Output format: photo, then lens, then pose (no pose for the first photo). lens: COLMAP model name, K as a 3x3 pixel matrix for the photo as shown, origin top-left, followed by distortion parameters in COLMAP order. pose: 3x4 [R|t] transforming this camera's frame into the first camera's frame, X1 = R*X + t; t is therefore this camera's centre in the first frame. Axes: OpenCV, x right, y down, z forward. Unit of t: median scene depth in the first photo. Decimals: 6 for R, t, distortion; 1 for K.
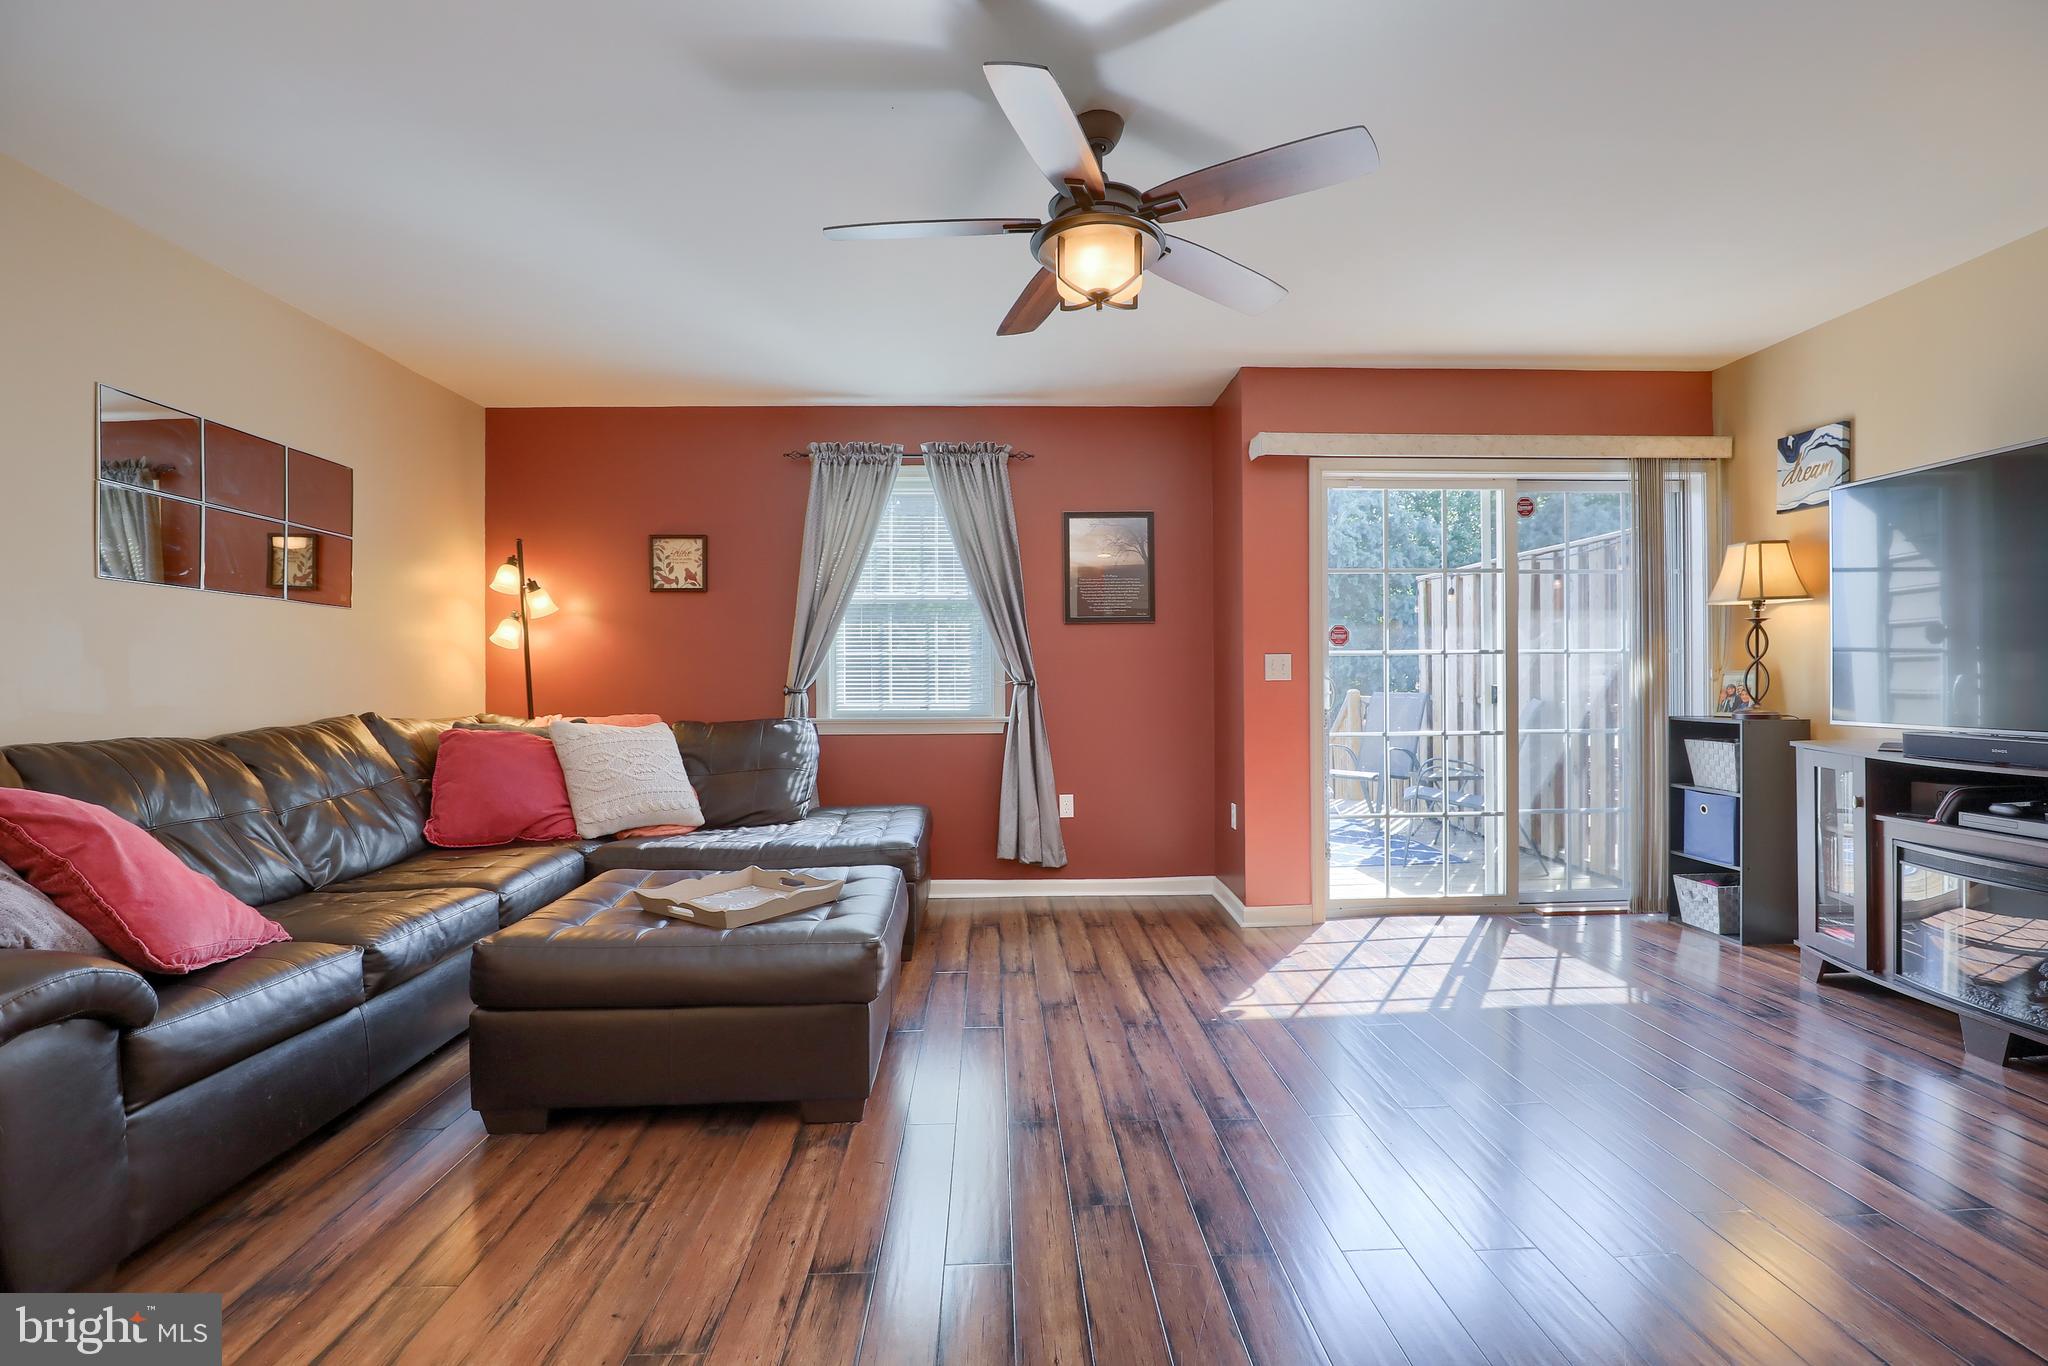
lens RADIAL K [[952.0, 0, 1024.0], [0, 952.0, 683.0], [0, 0, 1]] dist [-0.033333, 0.000745]
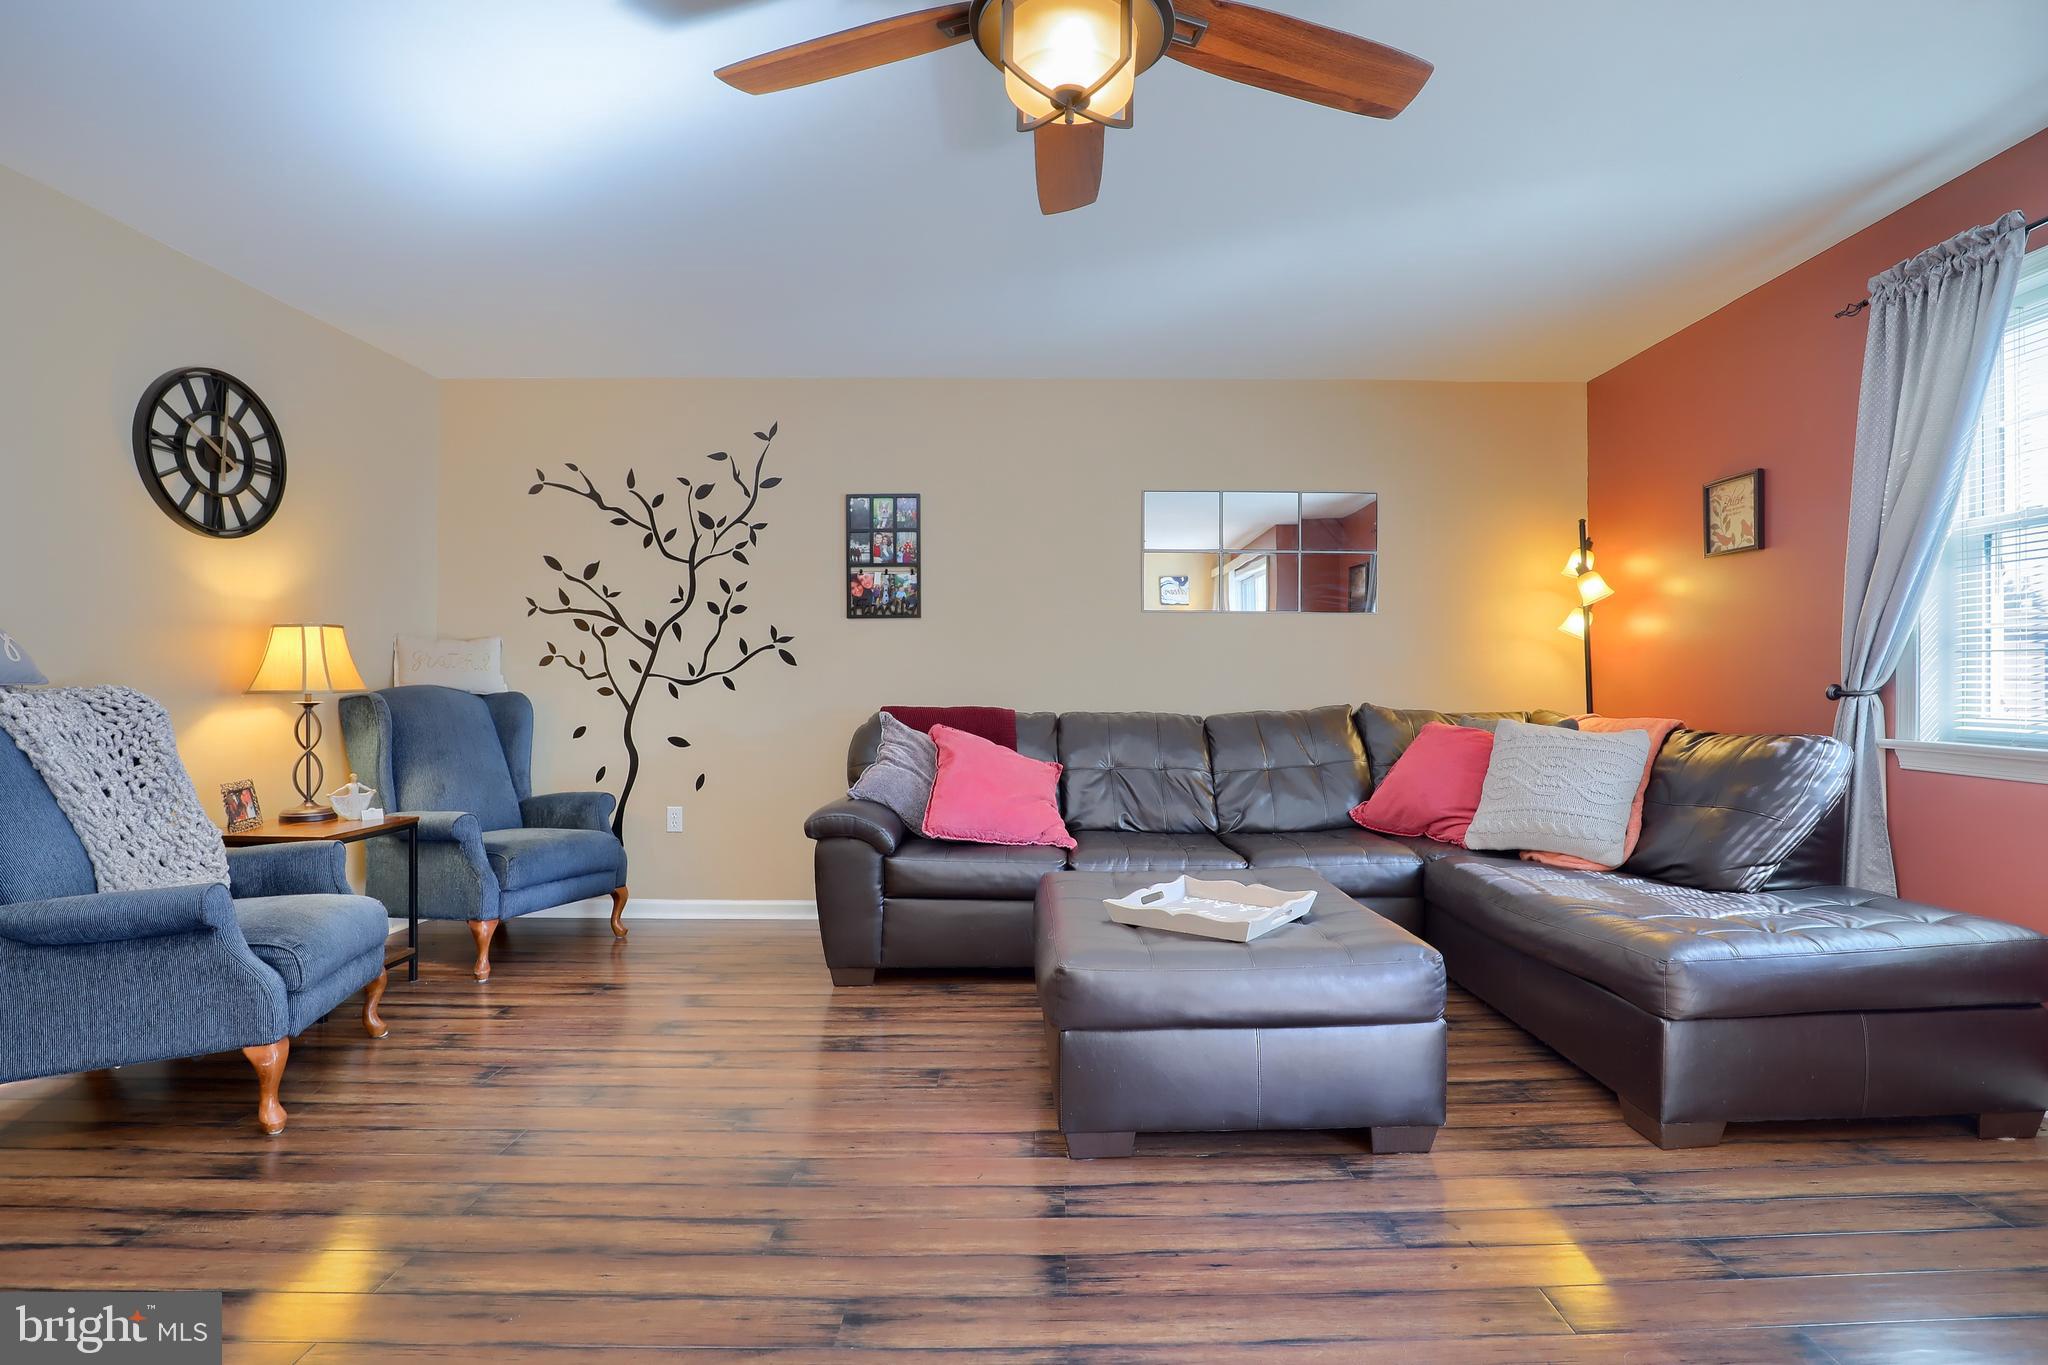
lens RADIAL K [[948.1, 0, 1061.0], [0, 948.1, 679.0], [0, 0, 1]] dist [-0.035601, 0.006220]
pose [[-0.016962, 0.004382, -0.999847, 0.409687], [-0.002008, 0.999988, 0.004417, -0.002435], [0.999854, 0.002083, -0.016953, 0.559174]]
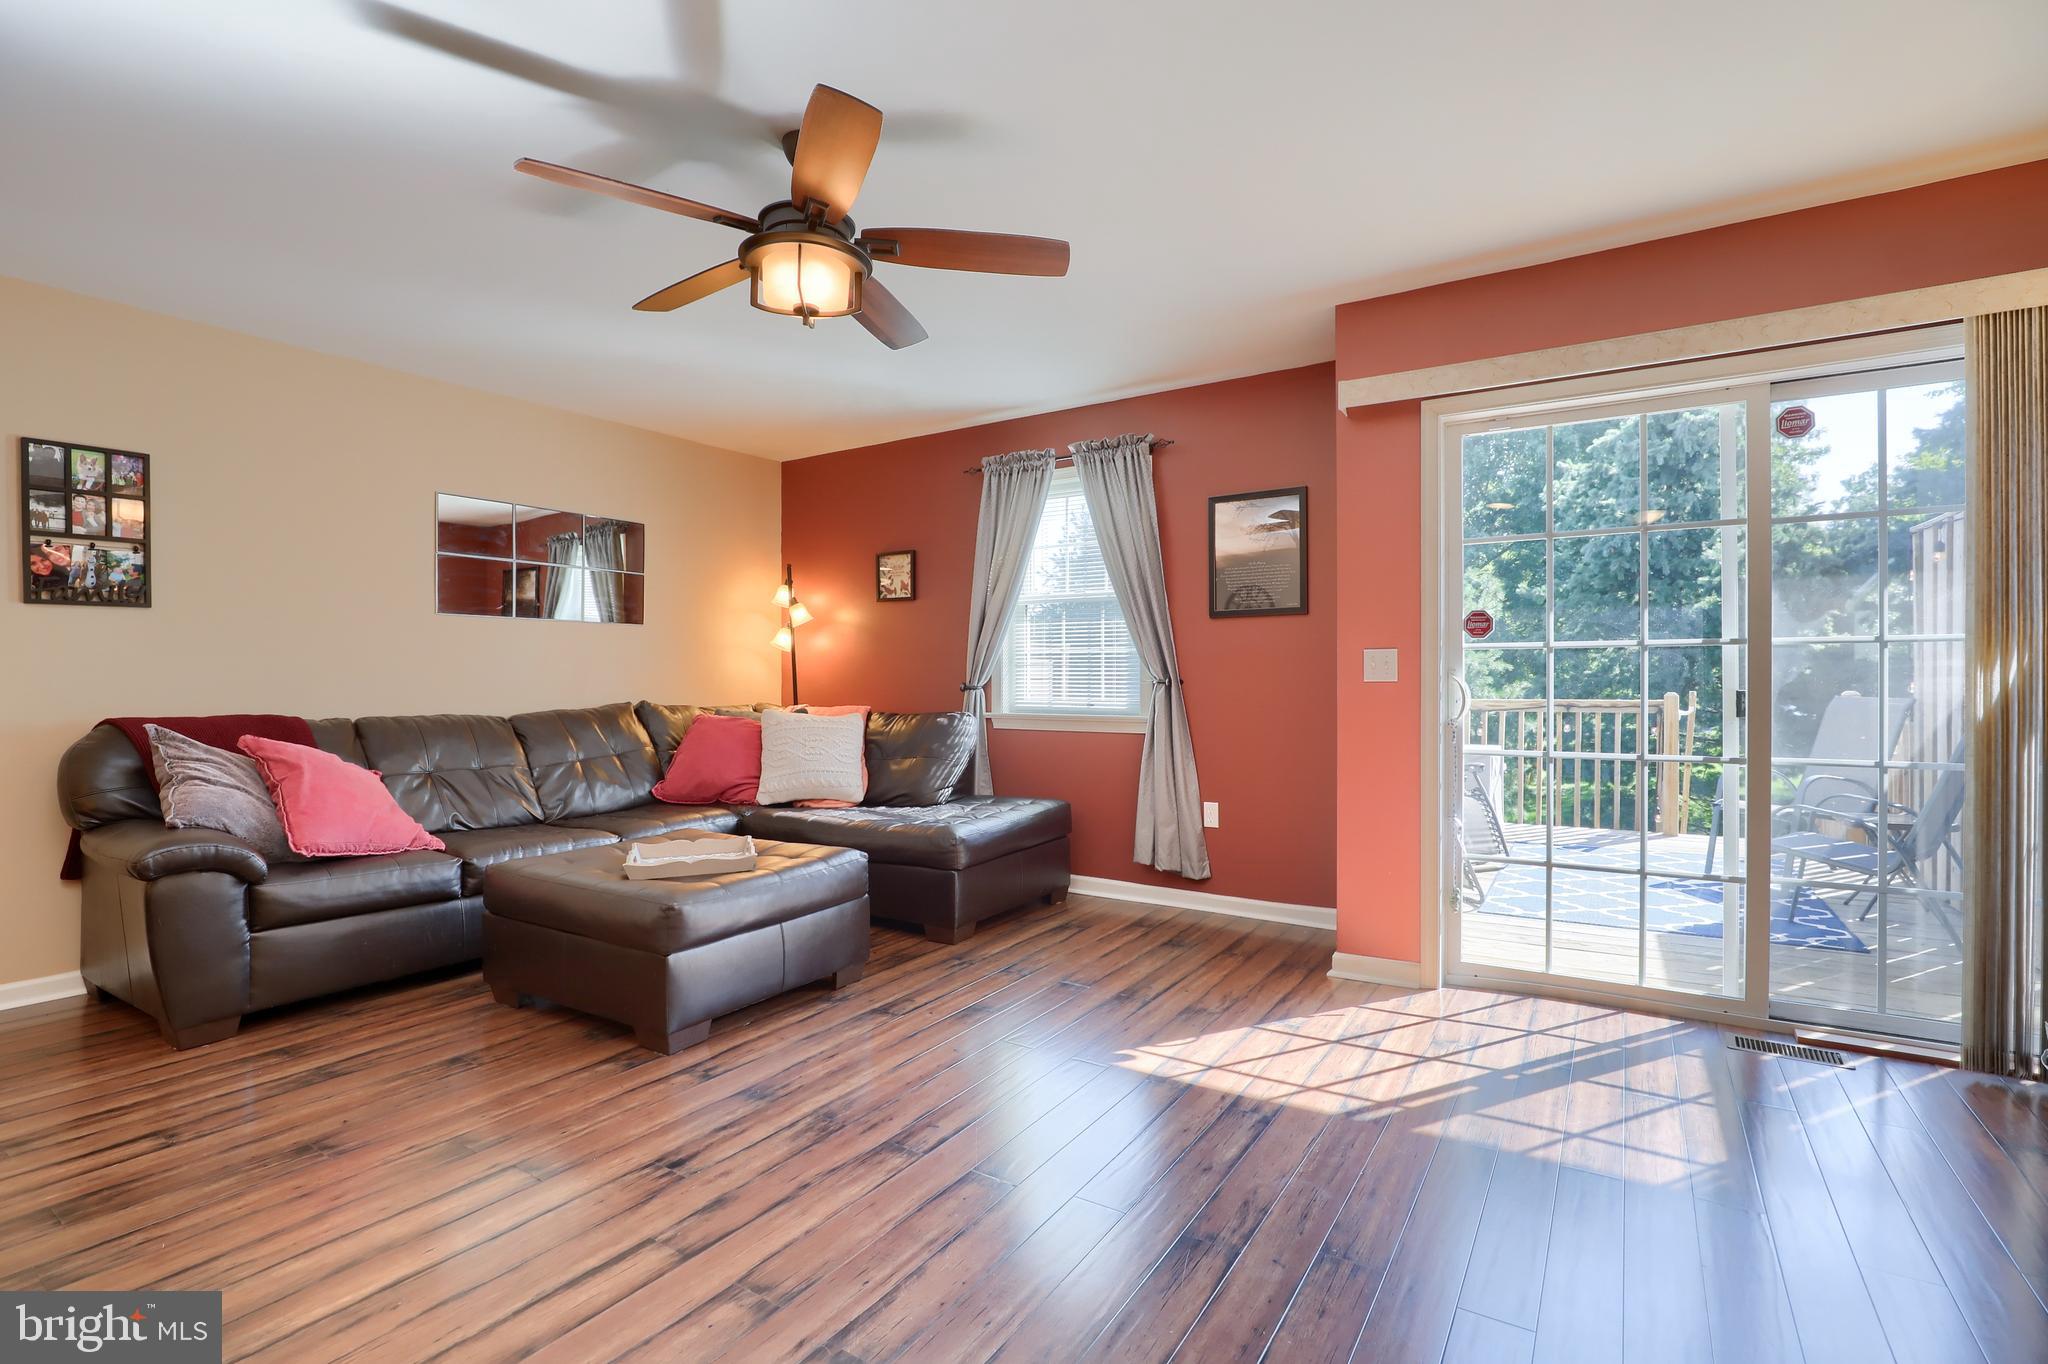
lens RADIAL K [[939.2, 0, 1024.0], [0, 939.2, 682.0], [0, 0, 1]] dist [-0.038164, 0.006867]
pose [[0.820155, 0.007638, -0.572091, 0.475101], [-0.003513, 0.999959, 0.008314, -0.008023], [0.572131, -0.004809, 0.820148, 0.168714]]
